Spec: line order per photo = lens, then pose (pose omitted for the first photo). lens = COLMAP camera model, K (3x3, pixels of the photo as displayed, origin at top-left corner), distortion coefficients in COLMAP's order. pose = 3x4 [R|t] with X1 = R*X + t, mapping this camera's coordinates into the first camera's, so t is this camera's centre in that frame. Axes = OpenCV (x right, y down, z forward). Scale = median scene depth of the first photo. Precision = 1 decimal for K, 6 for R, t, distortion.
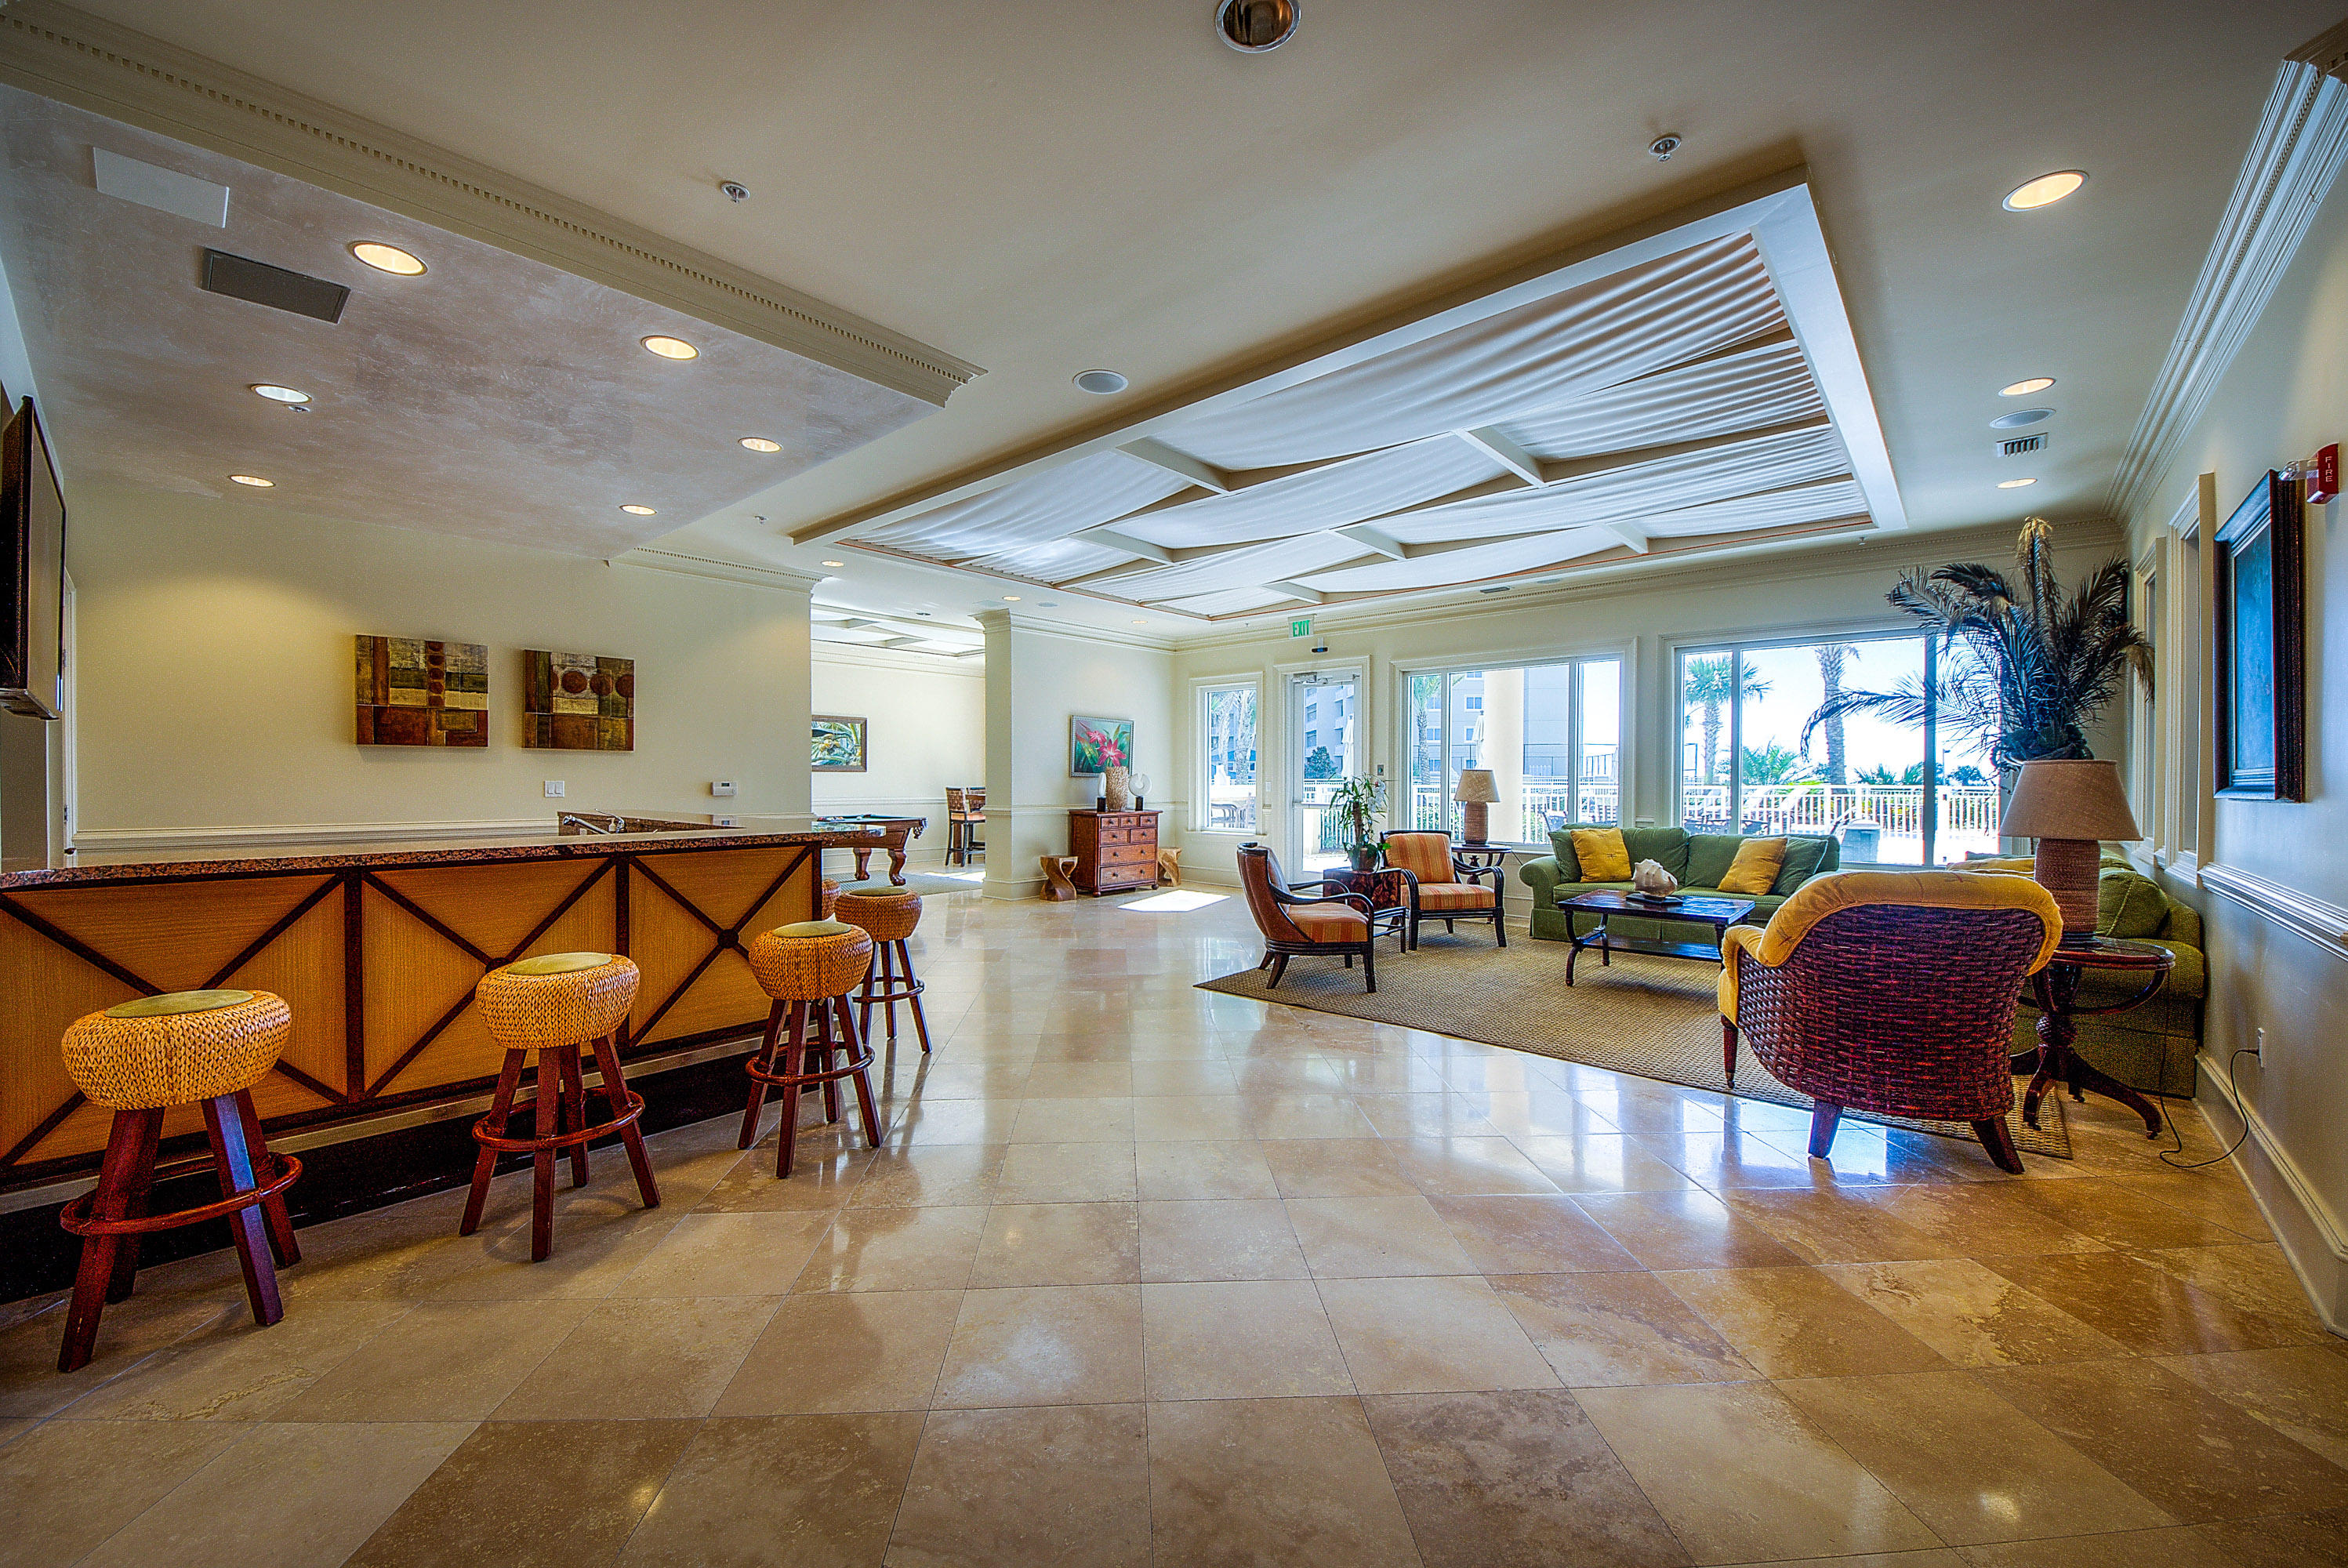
lens RADIAL K [[915.9, 0, 1205.0], [0, 915.9, 801.6], [0, 0, 1]] dist [0.001141, 0.000092]
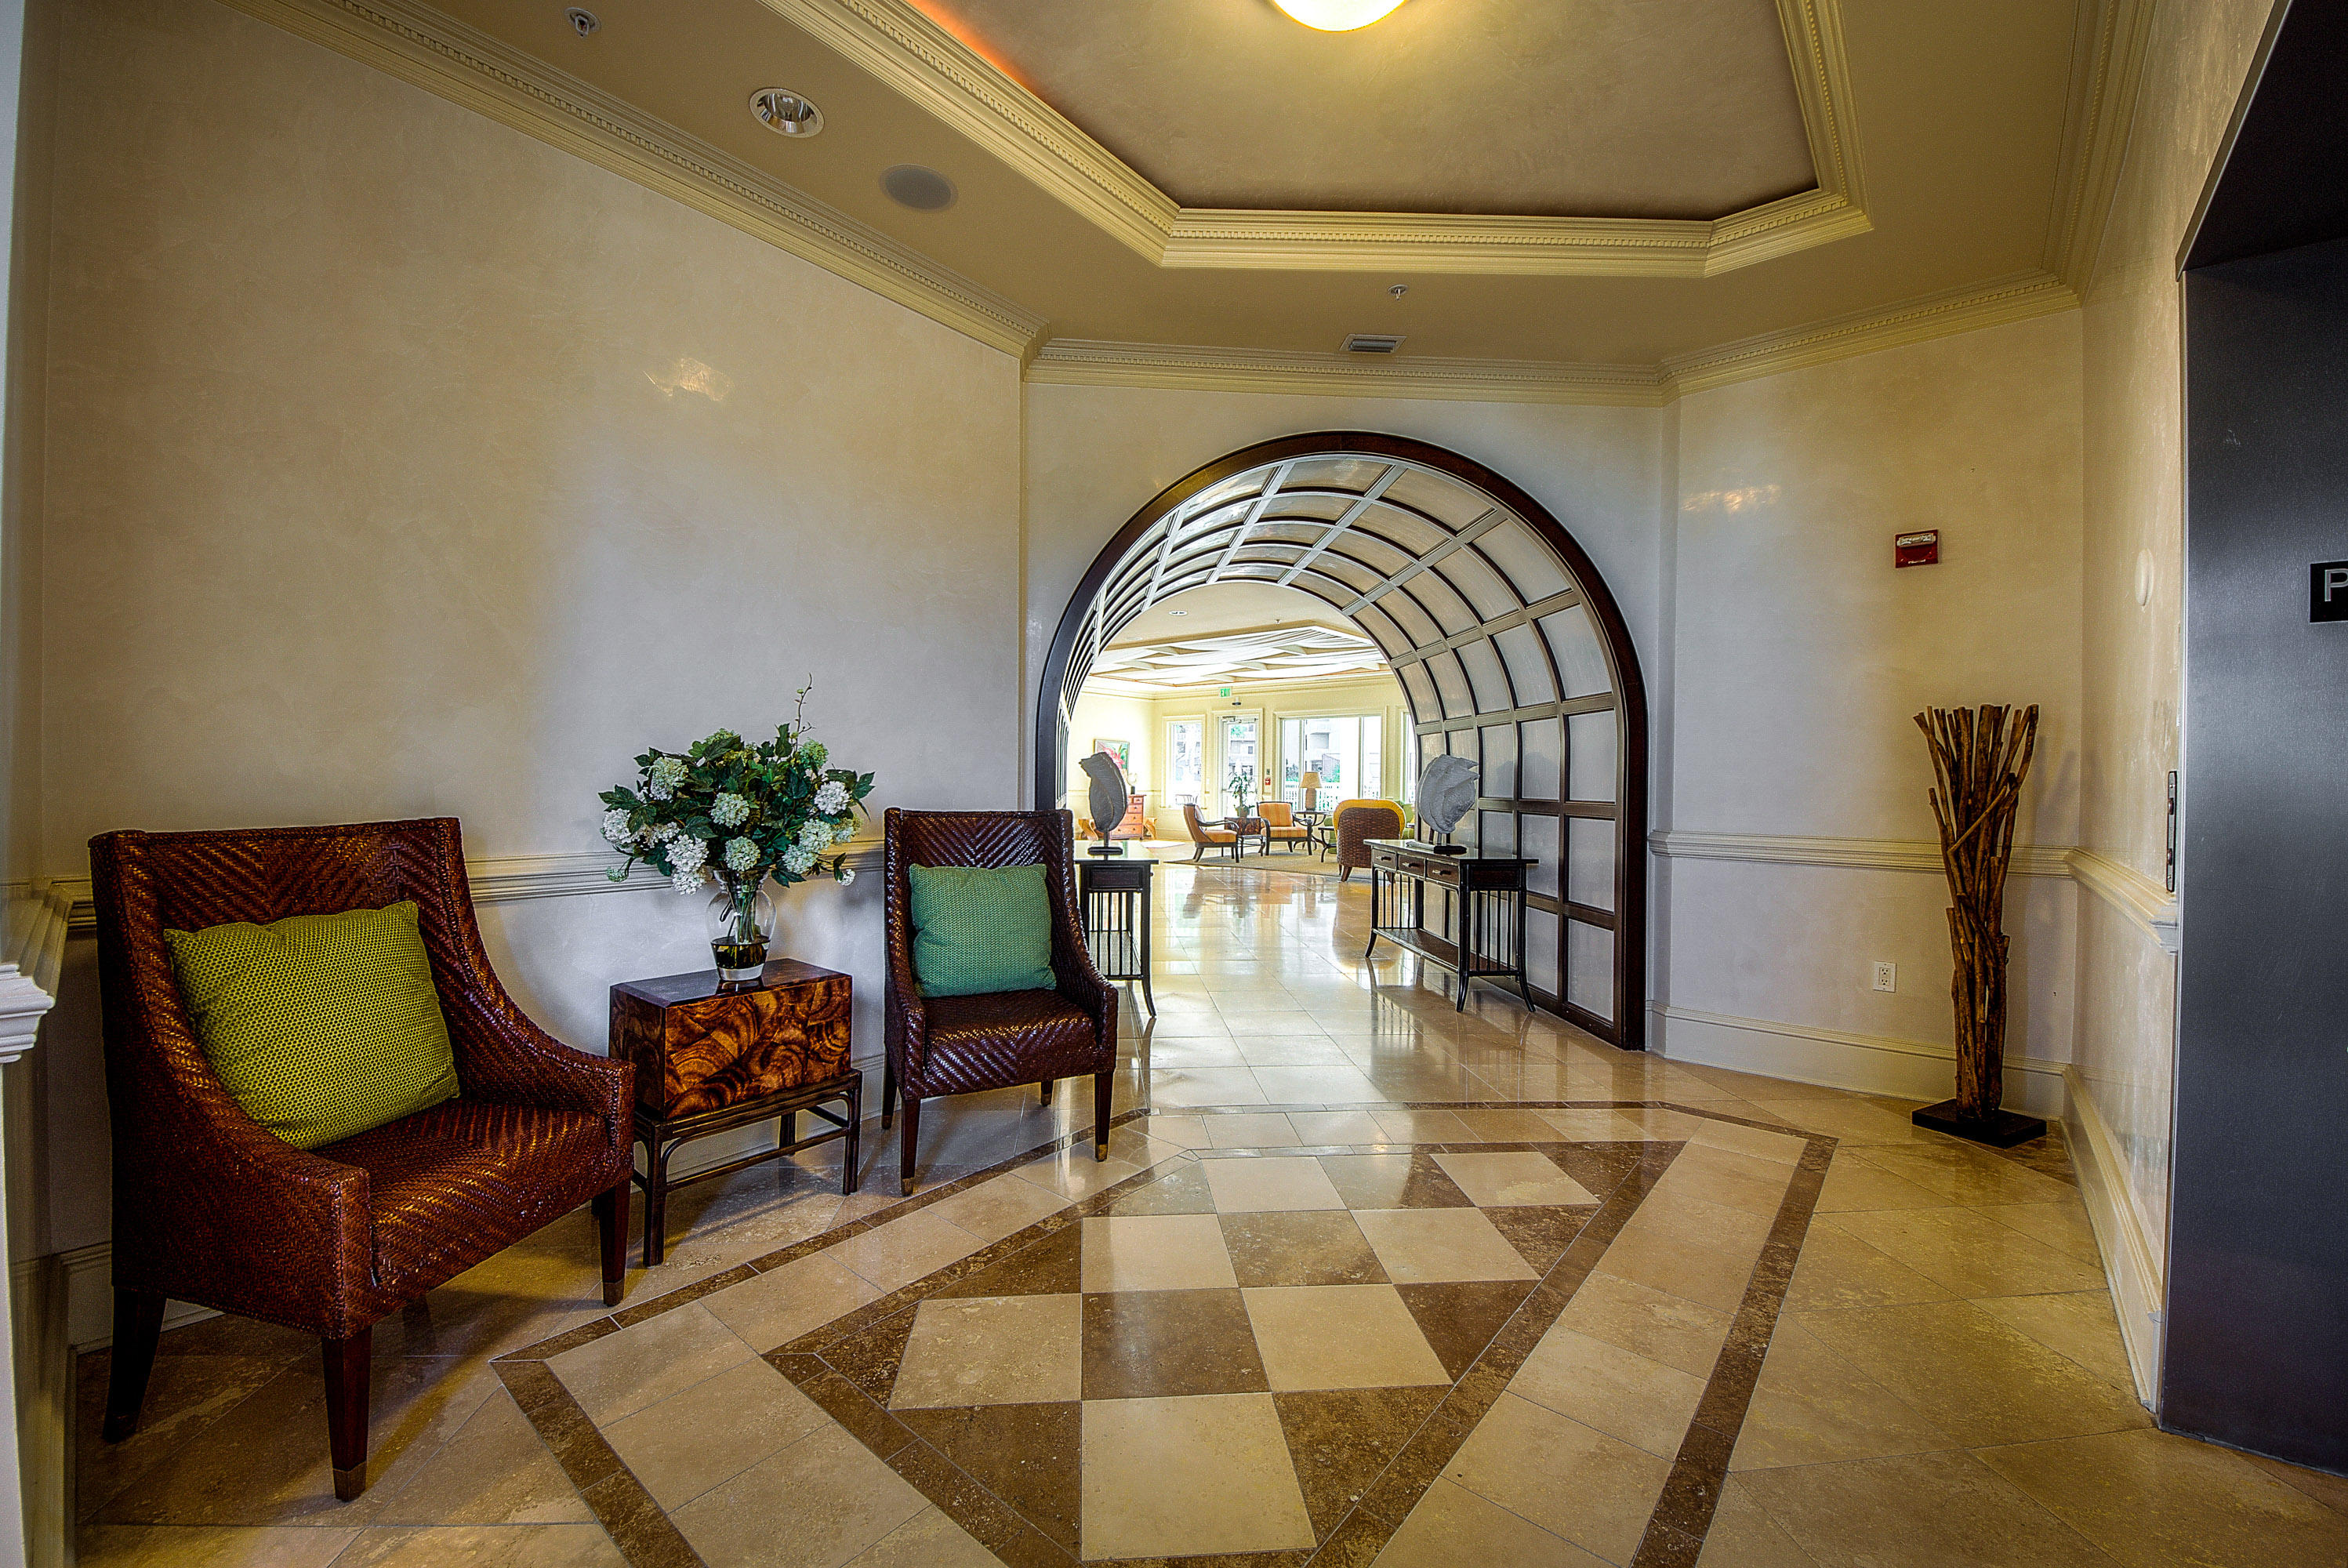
lens RADIAL K [[941.8, 0, 1174.0], [0, 941.8, 784.0], [0, 0, 1]] dist [0.013543, -0.000142]
pose [[0.999976, 0.006346, -0.002835, 0.012573], [-0.006416, 0.999654, -0.025528, 0.040370], [0.002672, 0.025545, 0.999670, -0.911319]]
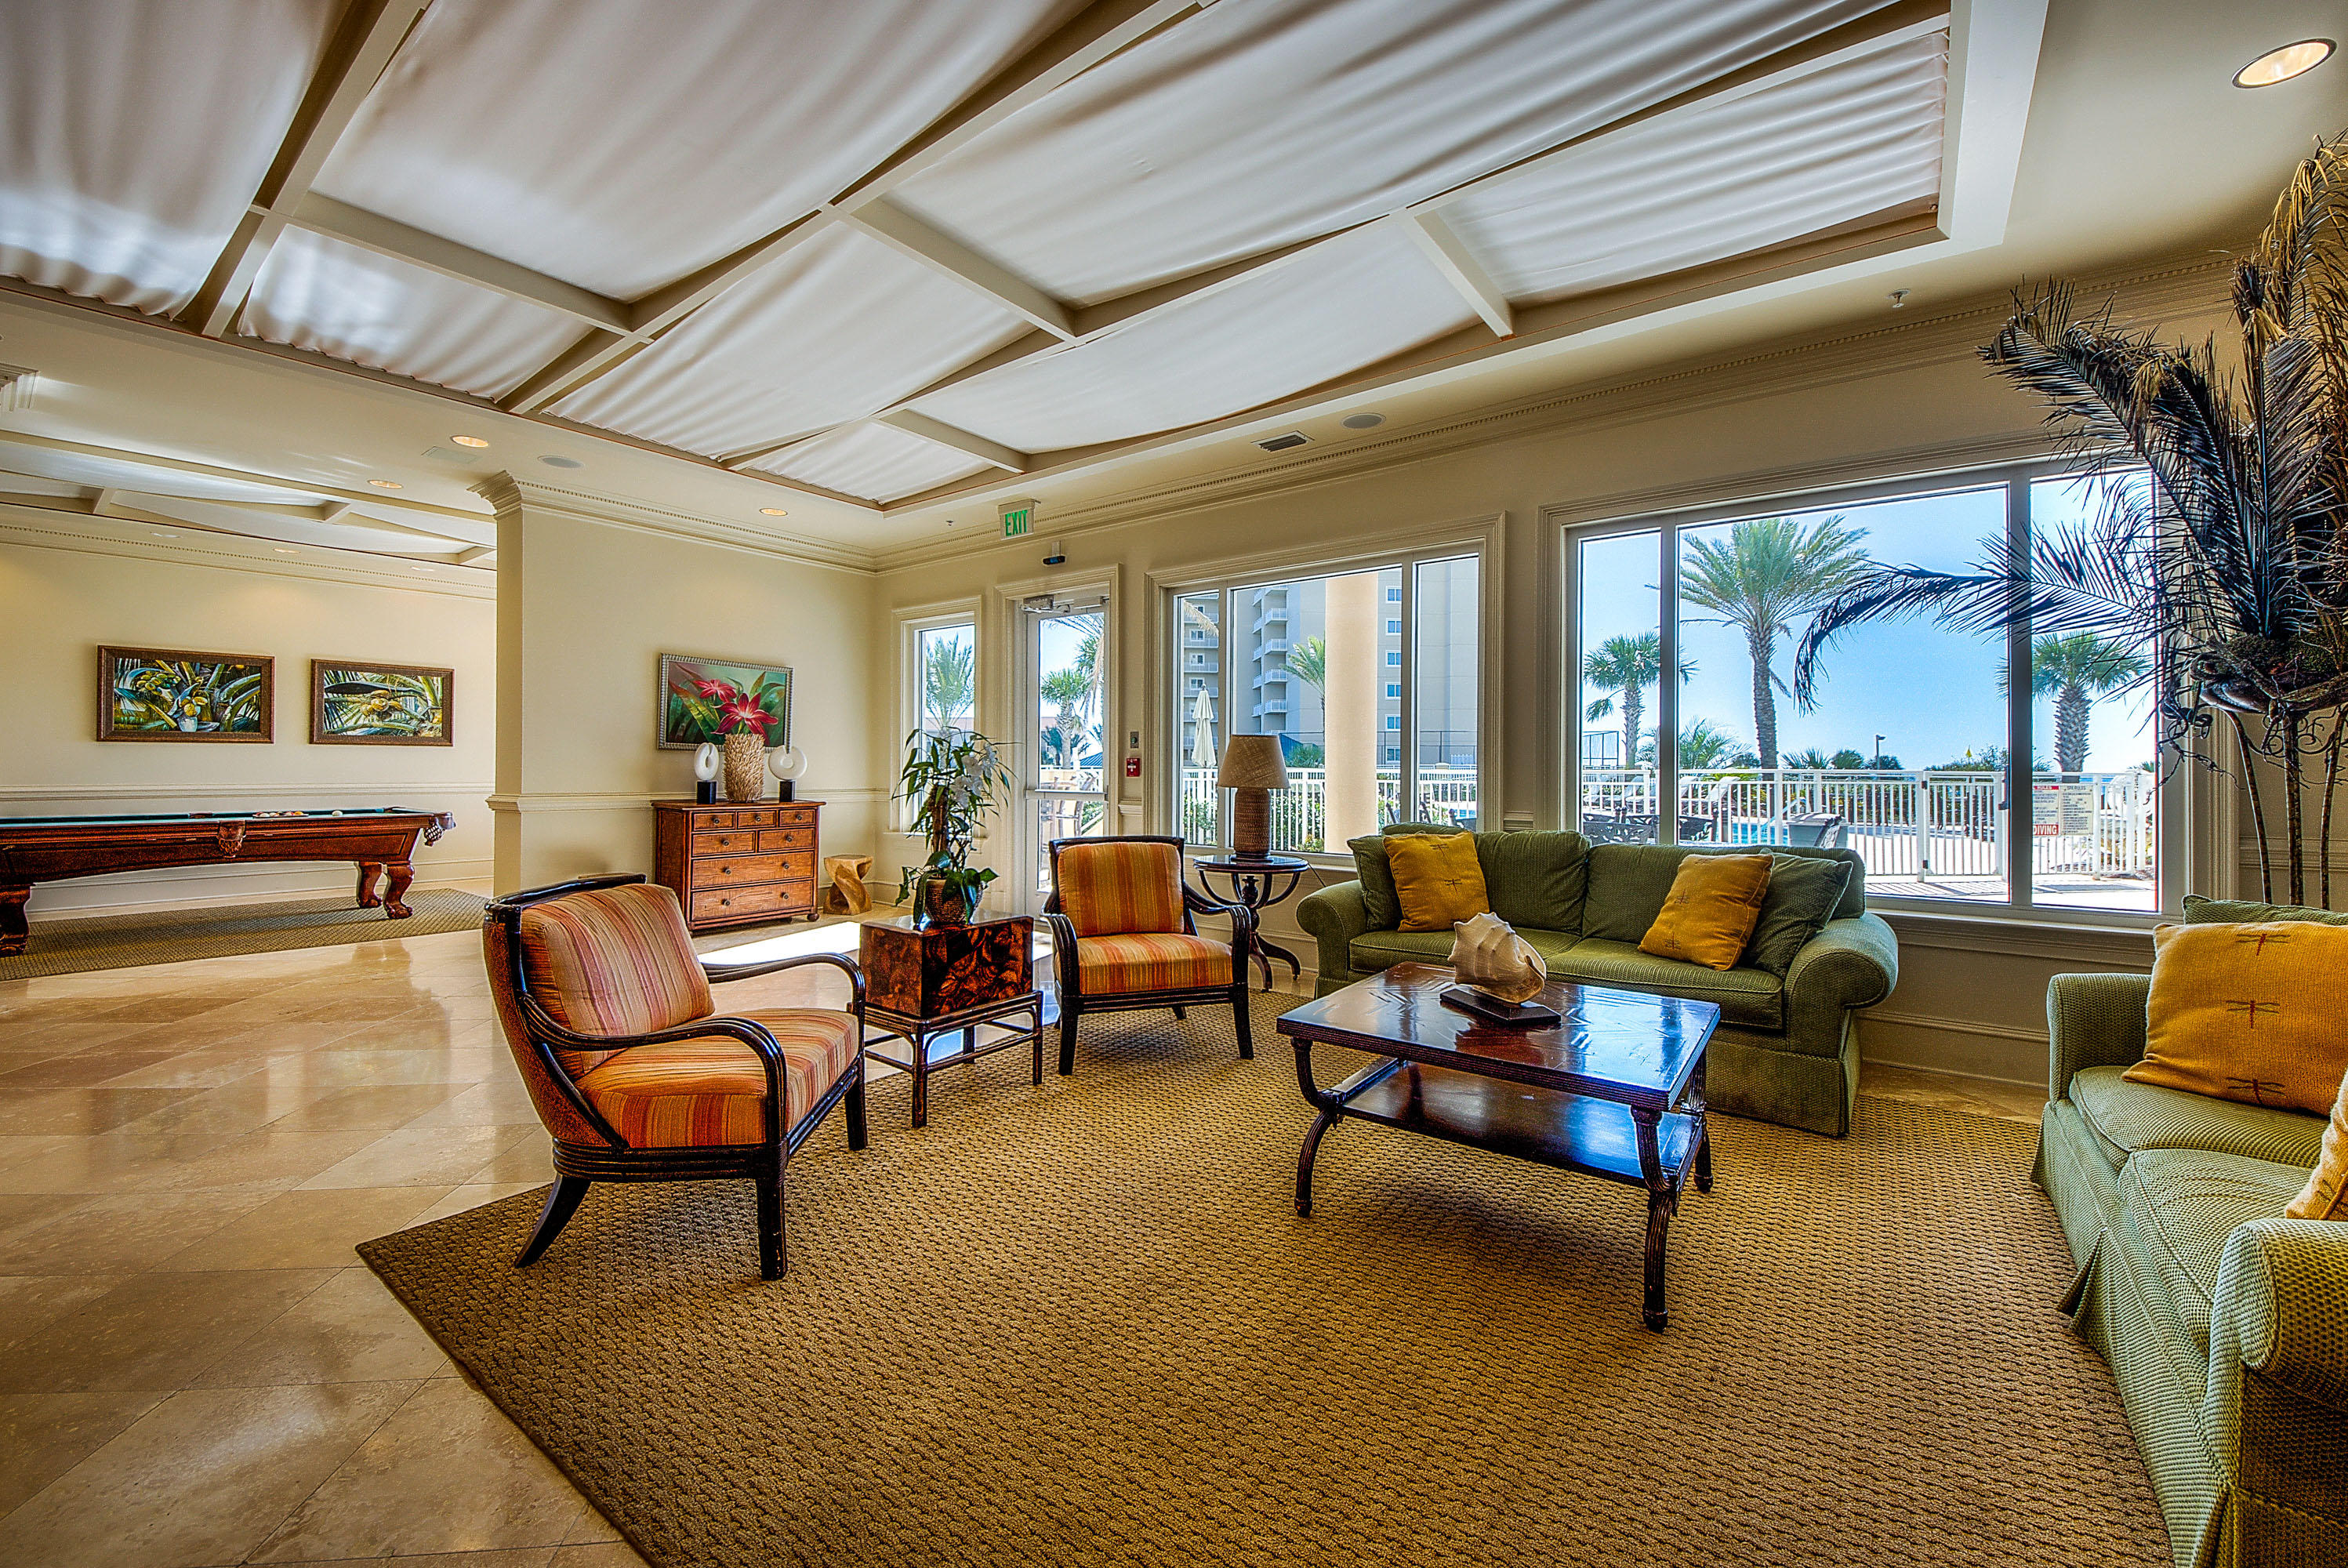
lens RADIAL K [[941.8, 0, 1174.0], [0, 941.8, 784.0], [0, 0, 1]] dist [0.013543, -0.000142]
pose [[0.998615, 0.000598, 0.052610, 0.195534], [-0.000179, 0.999968, -0.007968, 0.002512], [-0.052613, 0.007948, 0.998583, 0.349441]]
